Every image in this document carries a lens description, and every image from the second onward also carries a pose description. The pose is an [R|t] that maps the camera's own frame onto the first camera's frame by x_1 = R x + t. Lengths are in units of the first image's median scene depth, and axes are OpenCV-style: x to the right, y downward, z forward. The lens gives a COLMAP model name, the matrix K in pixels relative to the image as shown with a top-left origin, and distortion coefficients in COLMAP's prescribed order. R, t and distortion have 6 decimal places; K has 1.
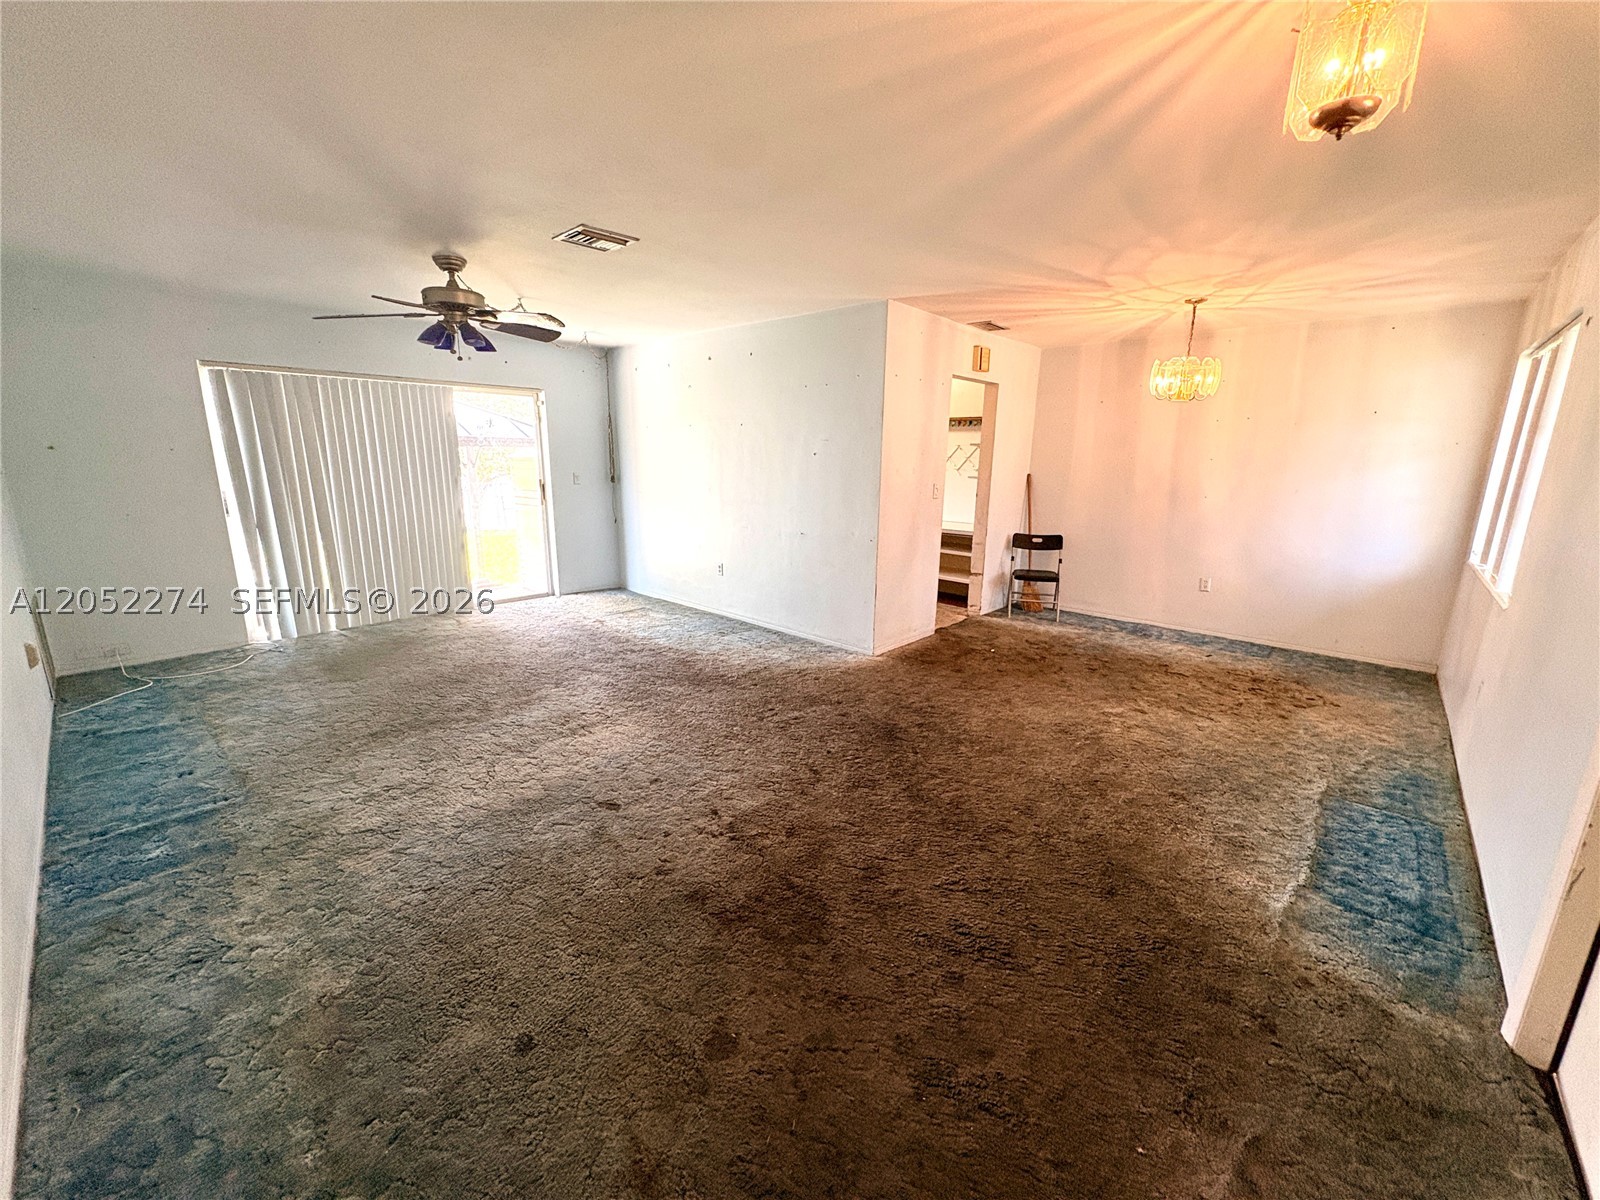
lens RADIAL K [[644.3, 0, 798.9], [0, 644.3, 602.3], [0, 0, 1]] dist [-0.007264, 0.000394]
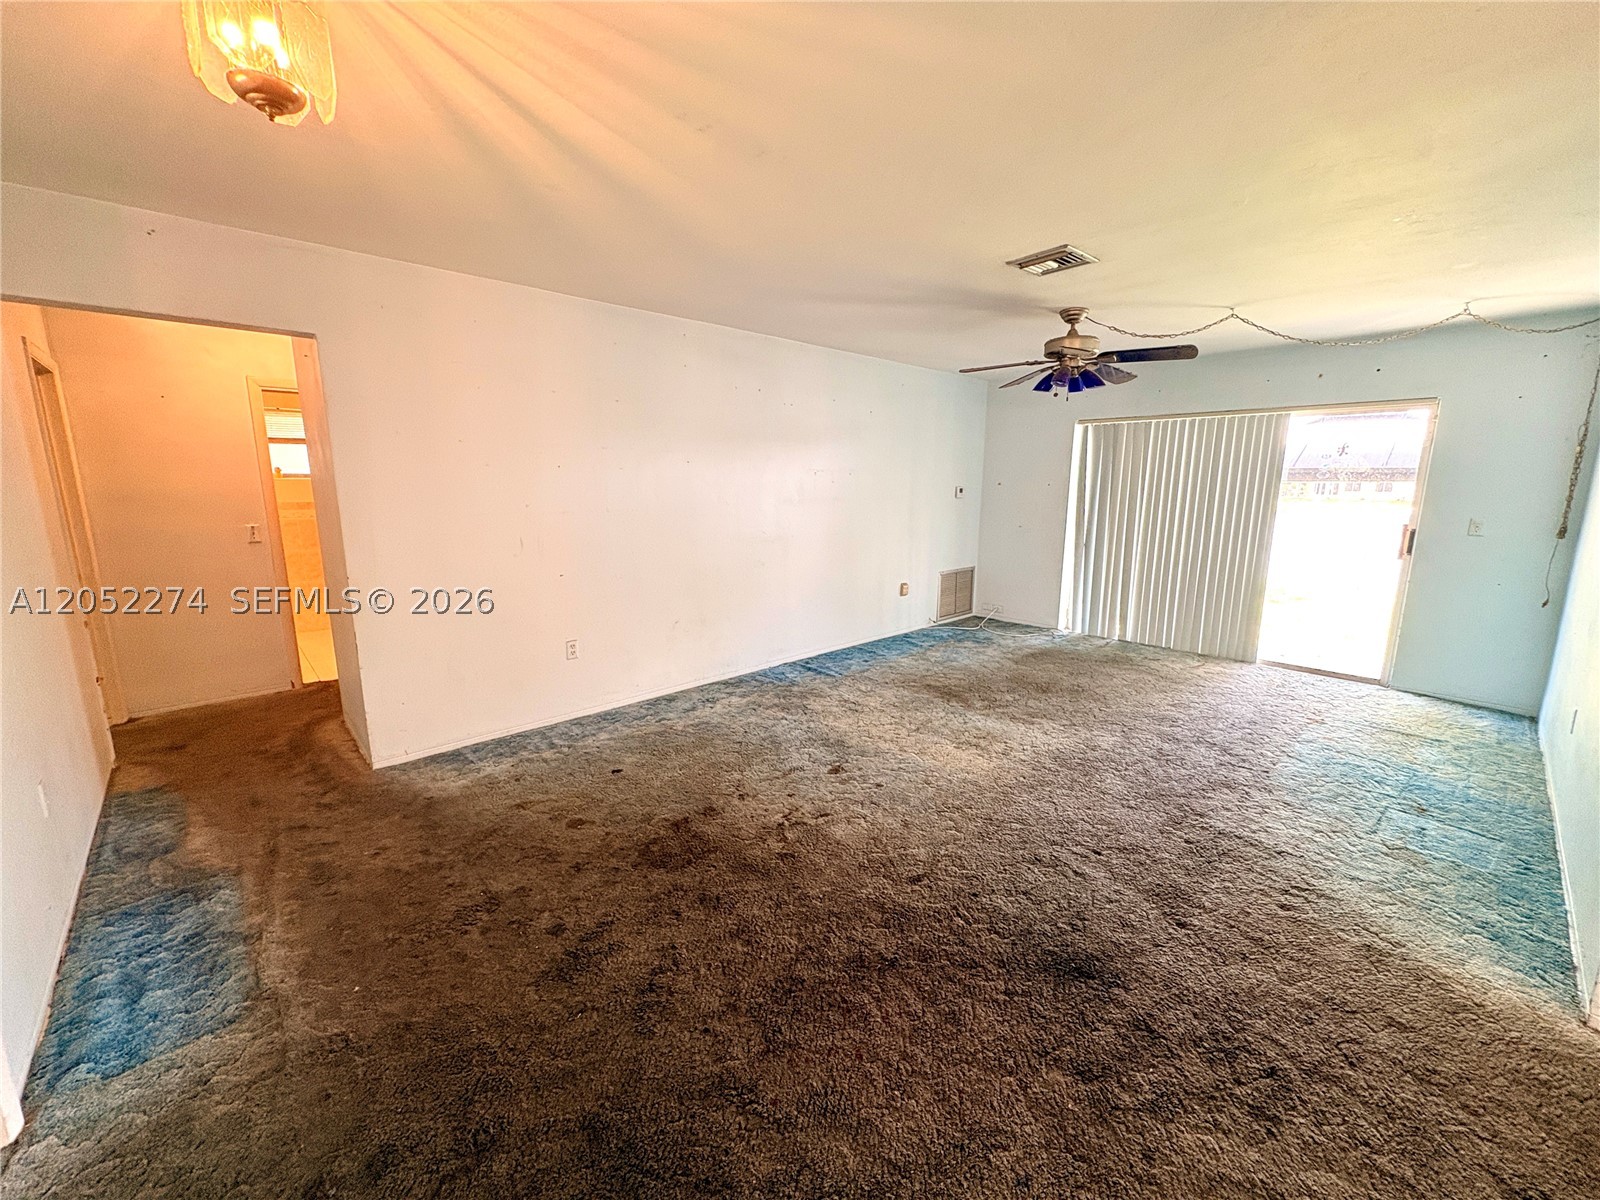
lens RADIAL K [[644.3, 0, 798.9], [0, 644.3, 602.3], [0, 0, 1]] dist [-0.007264, 0.000394]
pose [[-0.095245, 0.170604, -0.980726, 0.615317], [-0.231424, 0.954416, 0.188502, -0.143553], [0.968179, 0.244917, -0.051422, 0.670194]]
